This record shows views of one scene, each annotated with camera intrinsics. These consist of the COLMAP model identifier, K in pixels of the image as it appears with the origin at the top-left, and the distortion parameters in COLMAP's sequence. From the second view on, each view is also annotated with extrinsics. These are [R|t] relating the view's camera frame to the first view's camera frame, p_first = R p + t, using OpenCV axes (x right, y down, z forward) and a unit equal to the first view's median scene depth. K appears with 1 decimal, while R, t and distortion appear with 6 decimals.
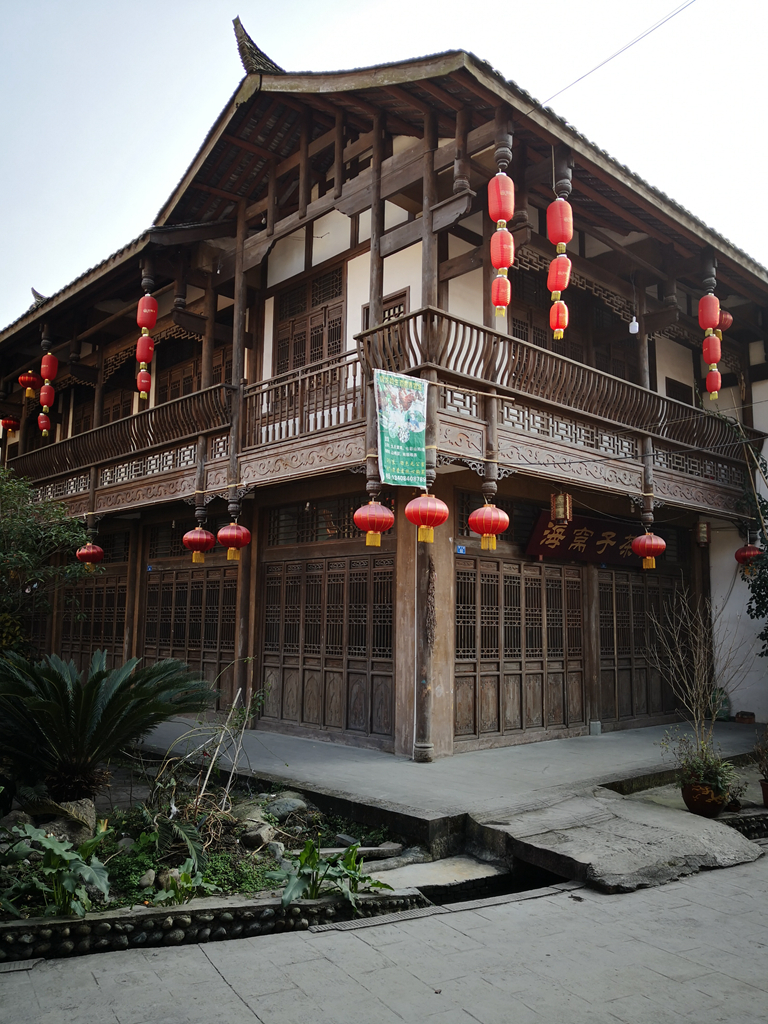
lens RADIAL K [[835.2, 0, 380.7], [0, 835.2, 509.9], [0, 0, 1]] dist [0.030501, -0.060680]
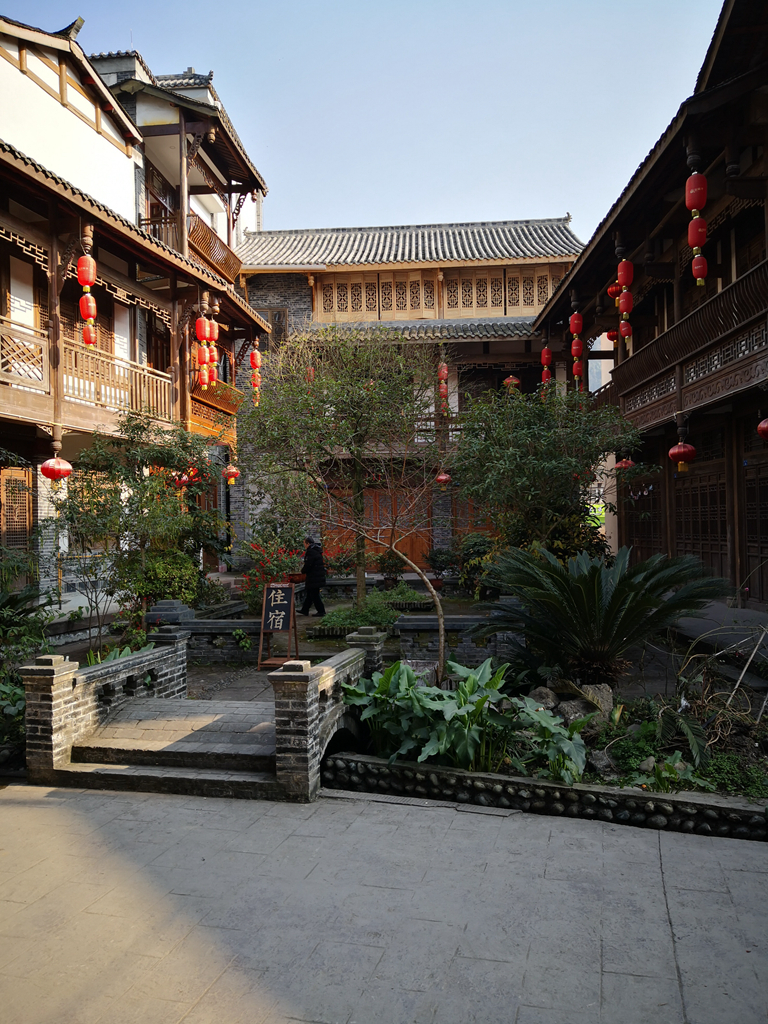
lens RADIAL K [[835.2, 0, 383.7], [0, 835.2, 514.0], [0, 0, 1]] dist [0.030501, -0.060680]
pose [[0.718952, -0.035745, -0.694140, 0.131322], [0.120251, 0.990014, 0.073569, 0.012005], [0.684579, -0.136364, 0.716070, 0.049030]]
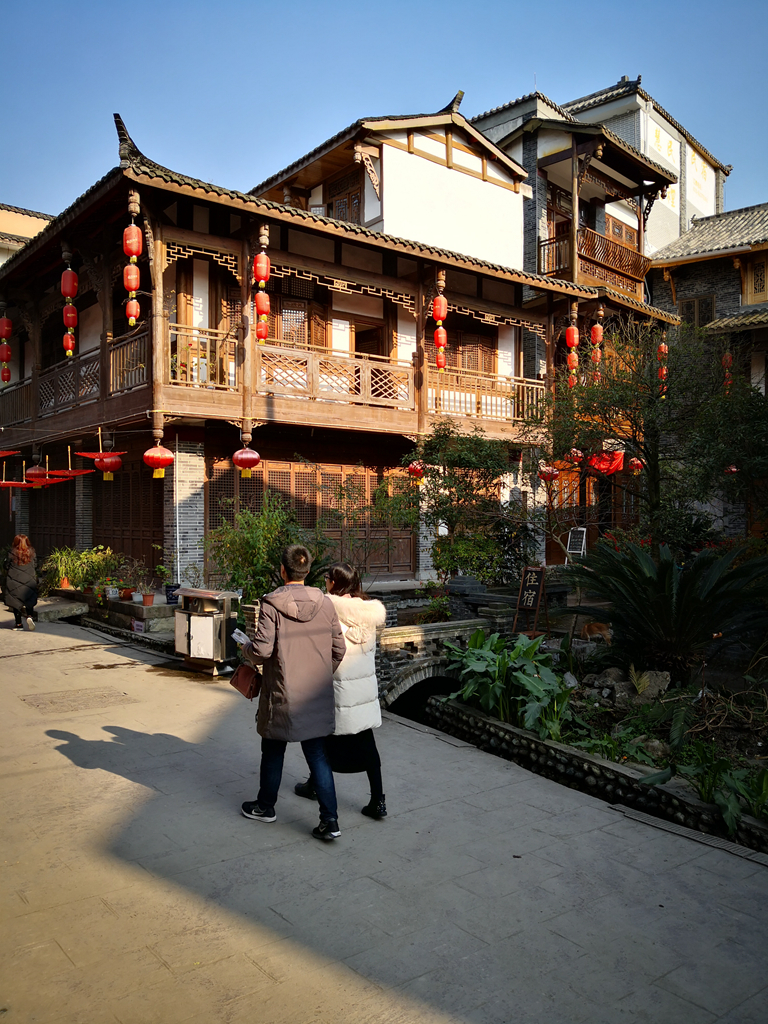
lens RADIAL K [[835.2, 0, 380.8], [0, 835.2, 514.1], [0, 0, 1]] dist [0.030501, -0.060680]
pose [[0.146908, -0.015877, -0.989023, 0.489241], [0.132929, 0.991118, 0.003835, 0.050946], [0.980178, -0.132033, 0.147713, 0.322872]]
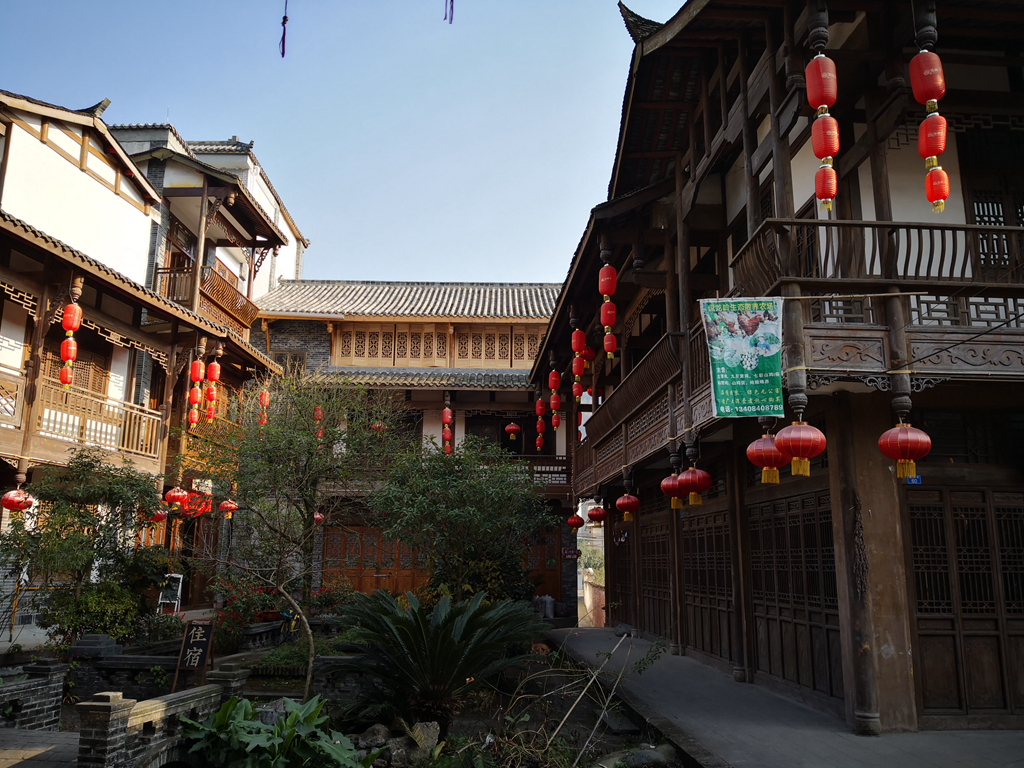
lens RADIAL K [[835.2, 0, 513.3], [0, 835.2, 381.7], [0, 0, 1]] dist [0.030501, -0.060680]
pose [[0.768005, -0.141836, -0.624540, 0.352818], [0.086002, 0.989176, -0.118888, 0.017342], [0.634643, 0.037595, 0.771891, 0.104765]]
